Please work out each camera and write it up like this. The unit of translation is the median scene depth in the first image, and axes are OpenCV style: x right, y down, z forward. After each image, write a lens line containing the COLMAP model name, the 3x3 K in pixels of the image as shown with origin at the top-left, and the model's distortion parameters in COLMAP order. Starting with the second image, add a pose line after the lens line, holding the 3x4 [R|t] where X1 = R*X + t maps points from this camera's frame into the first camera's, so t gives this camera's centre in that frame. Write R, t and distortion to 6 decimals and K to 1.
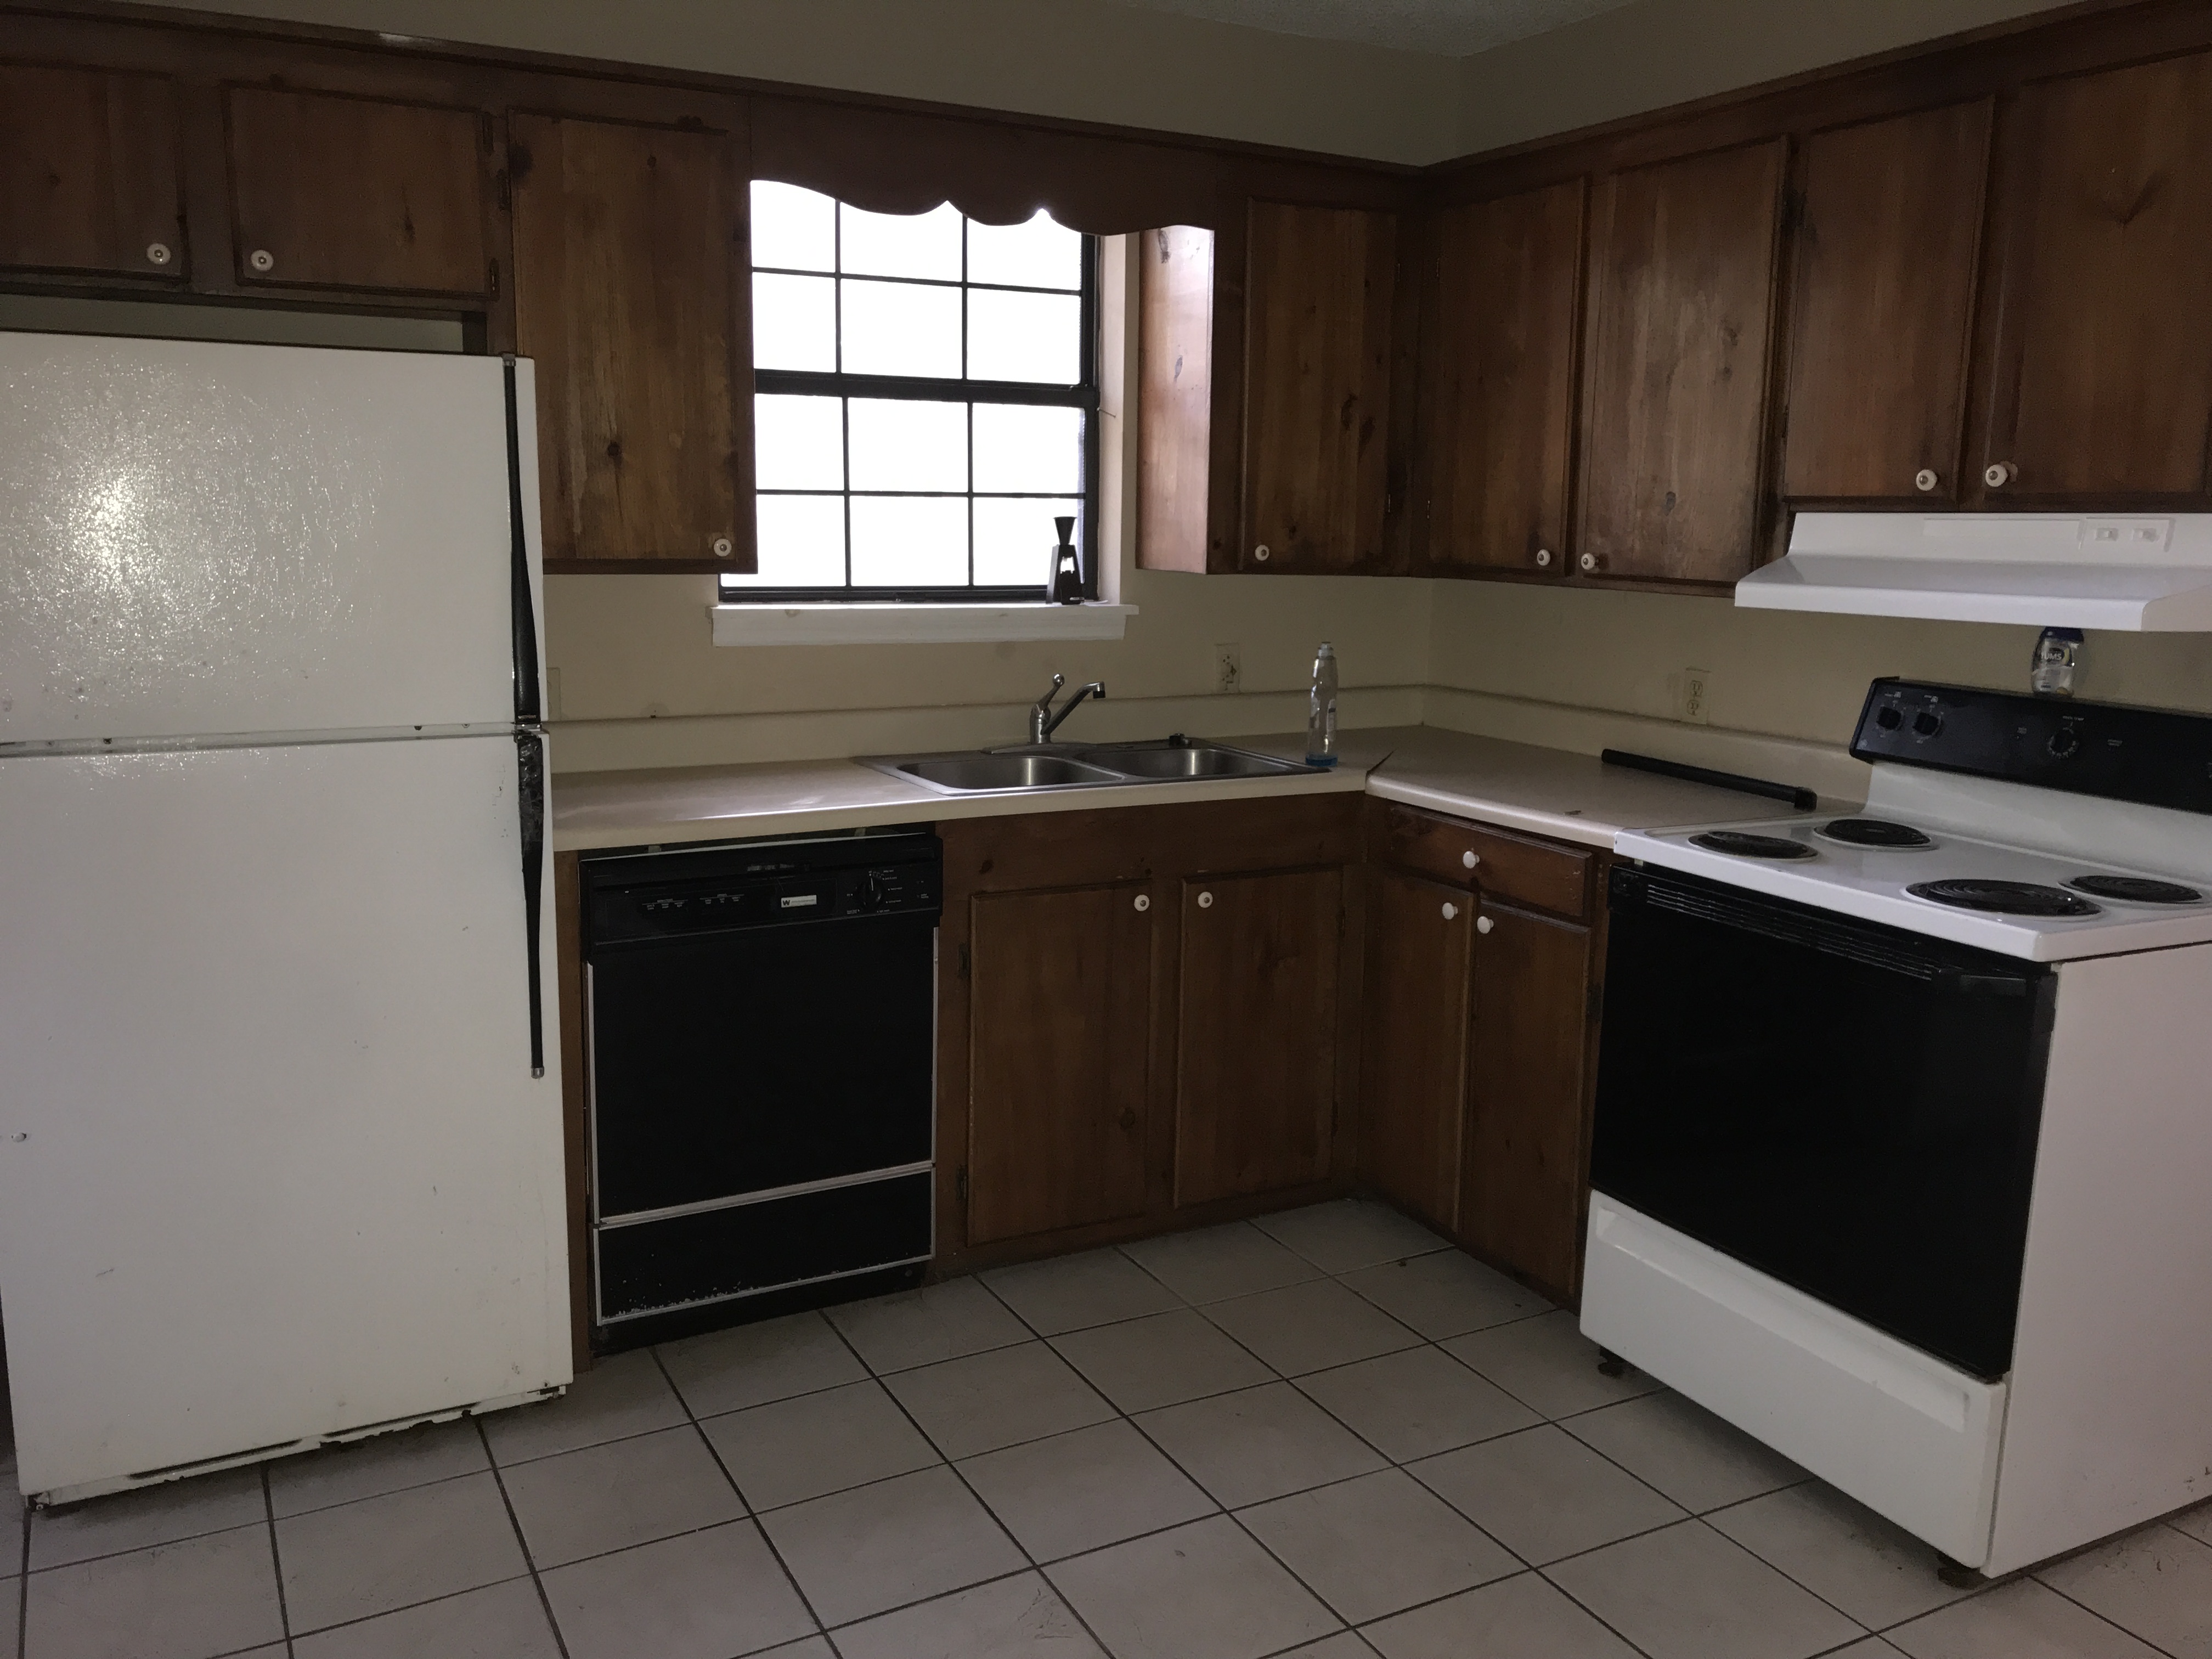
lens RADIAL K [[1819.6, 0, 1106.0], [0, 1819.6, 829.5], [0, 0, 1]] dist [0.042909, -0.002391]
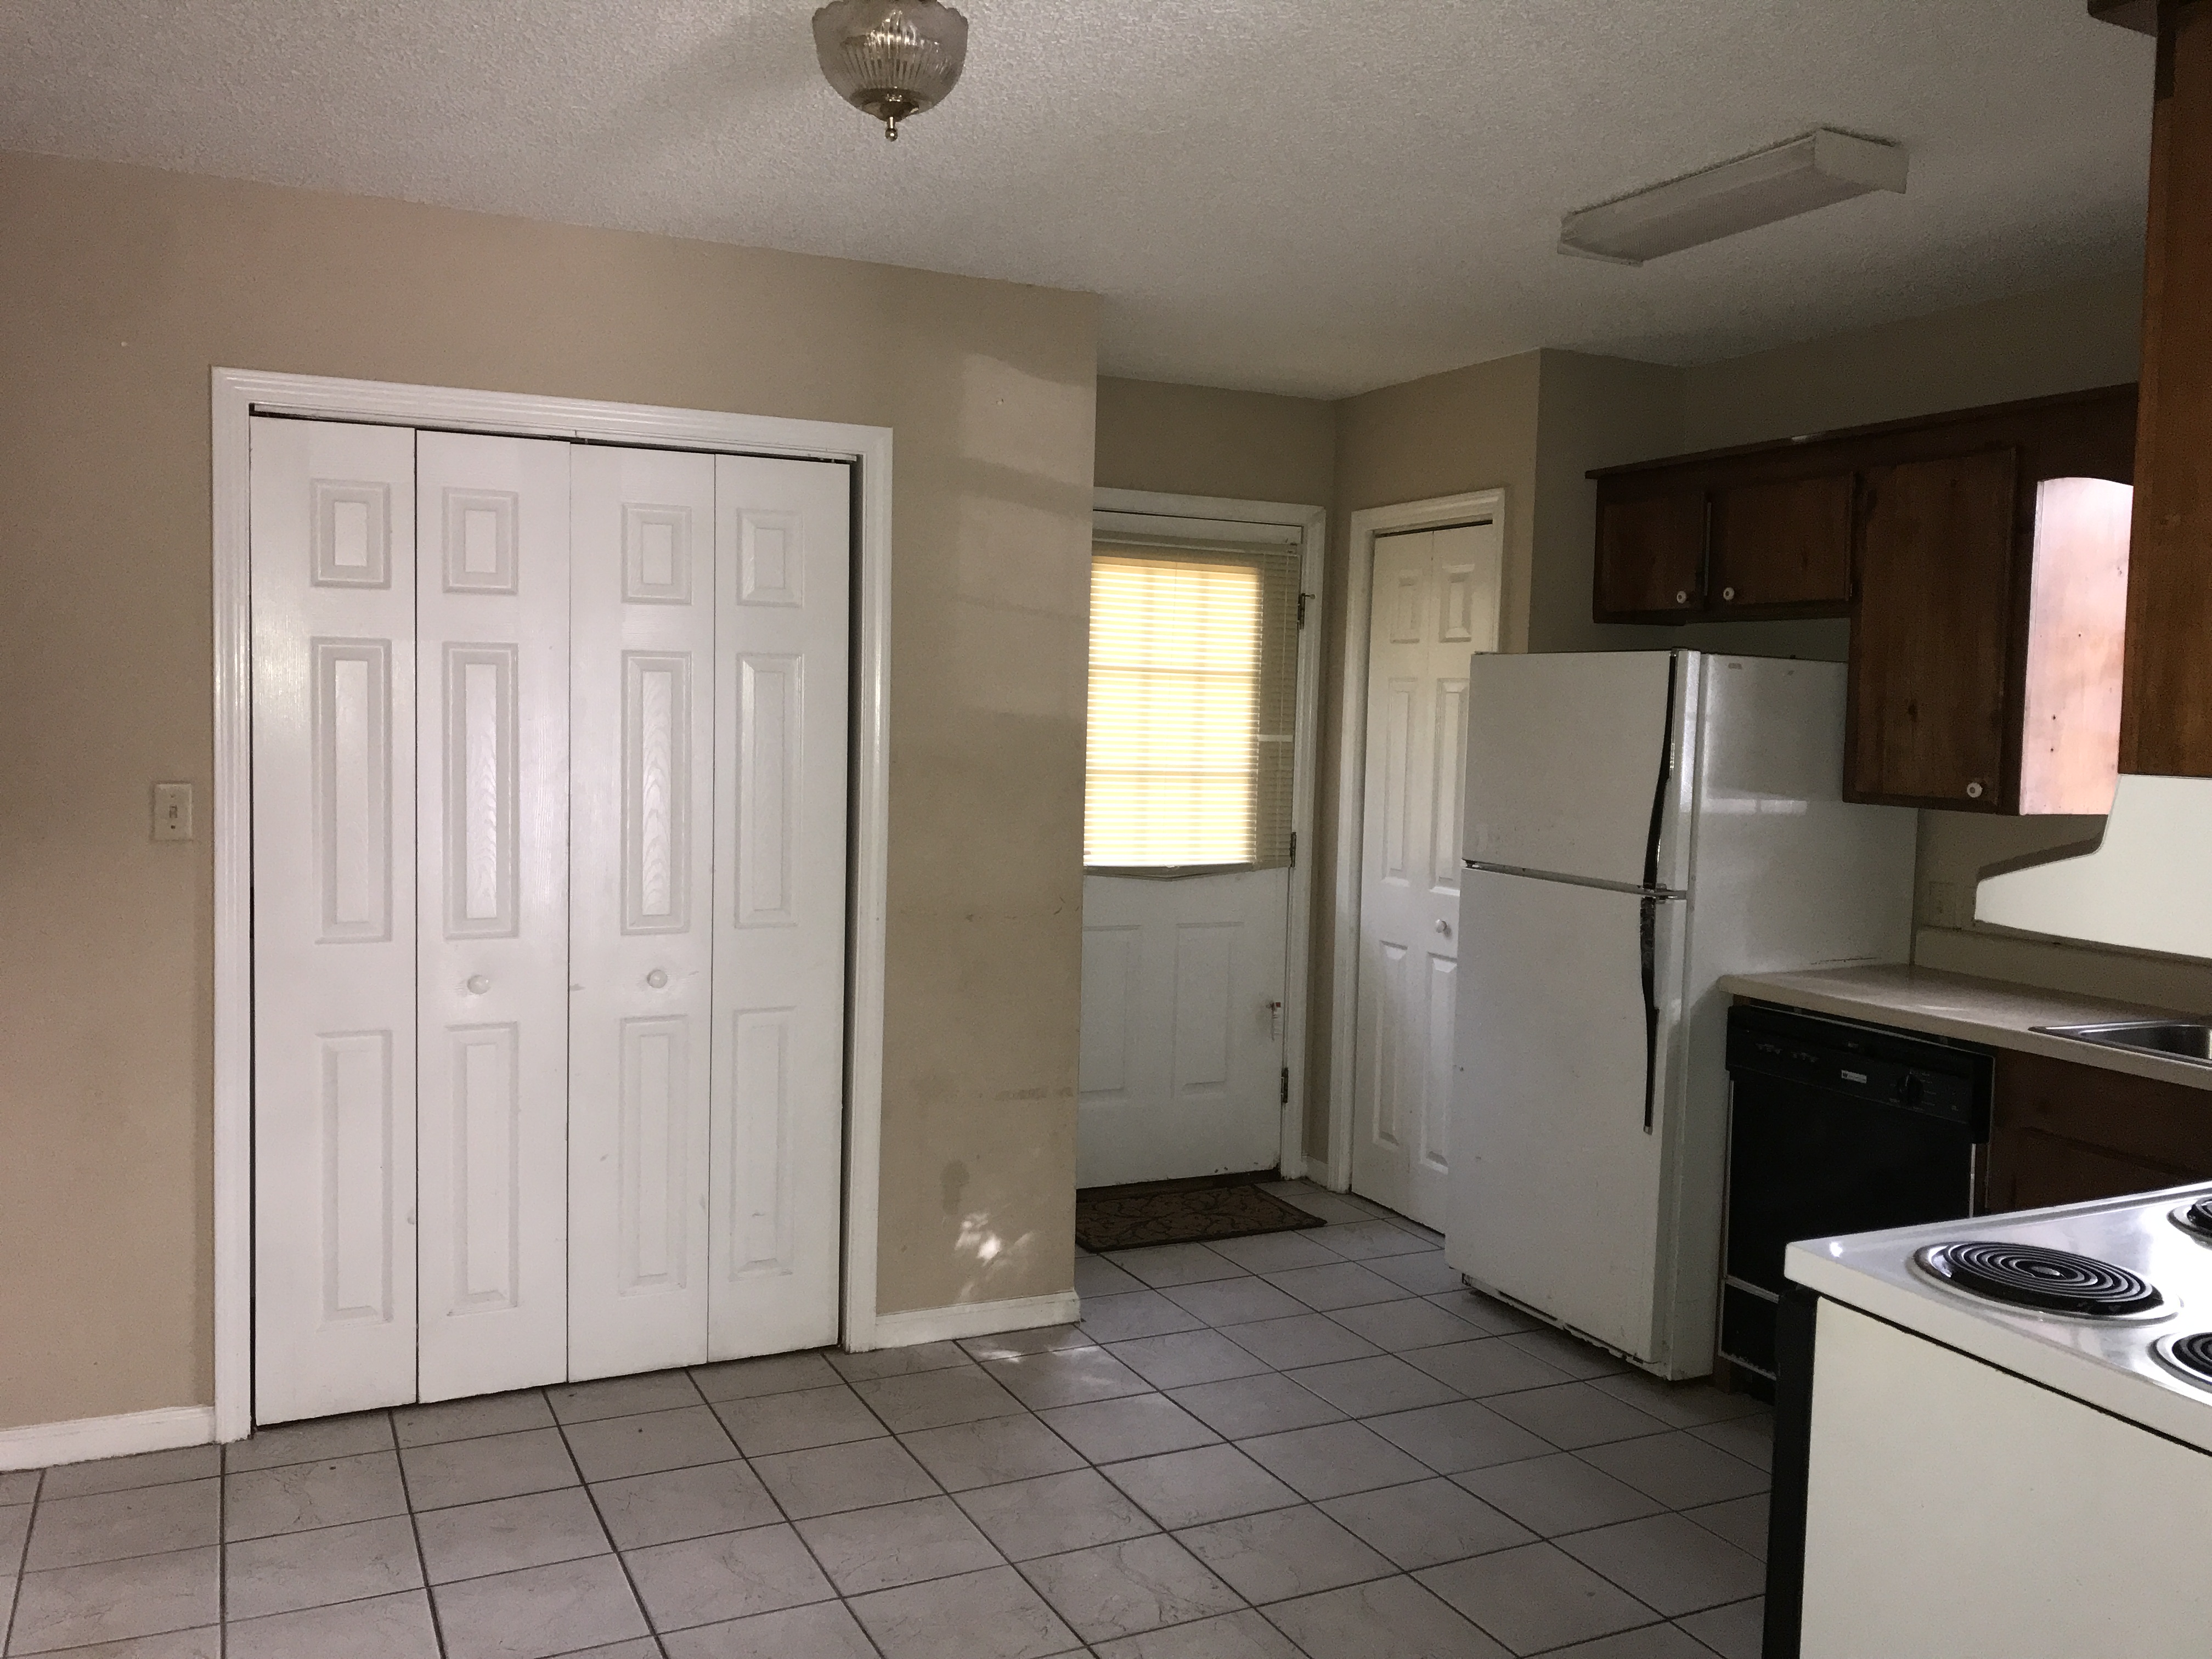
lens RADIAL K [[1819.6, 0, 1106.0], [0, 1819.6, 829.5], [0, 0, 1]] dist [0.042909, -0.002391]
pose [[-0.031971, 0.057810, -0.997816, 1.096284], [-0.208267, 0.976027, 0.063221, -0.098373], [0.977549, 0.209833, -0.019164, 0.539654]]
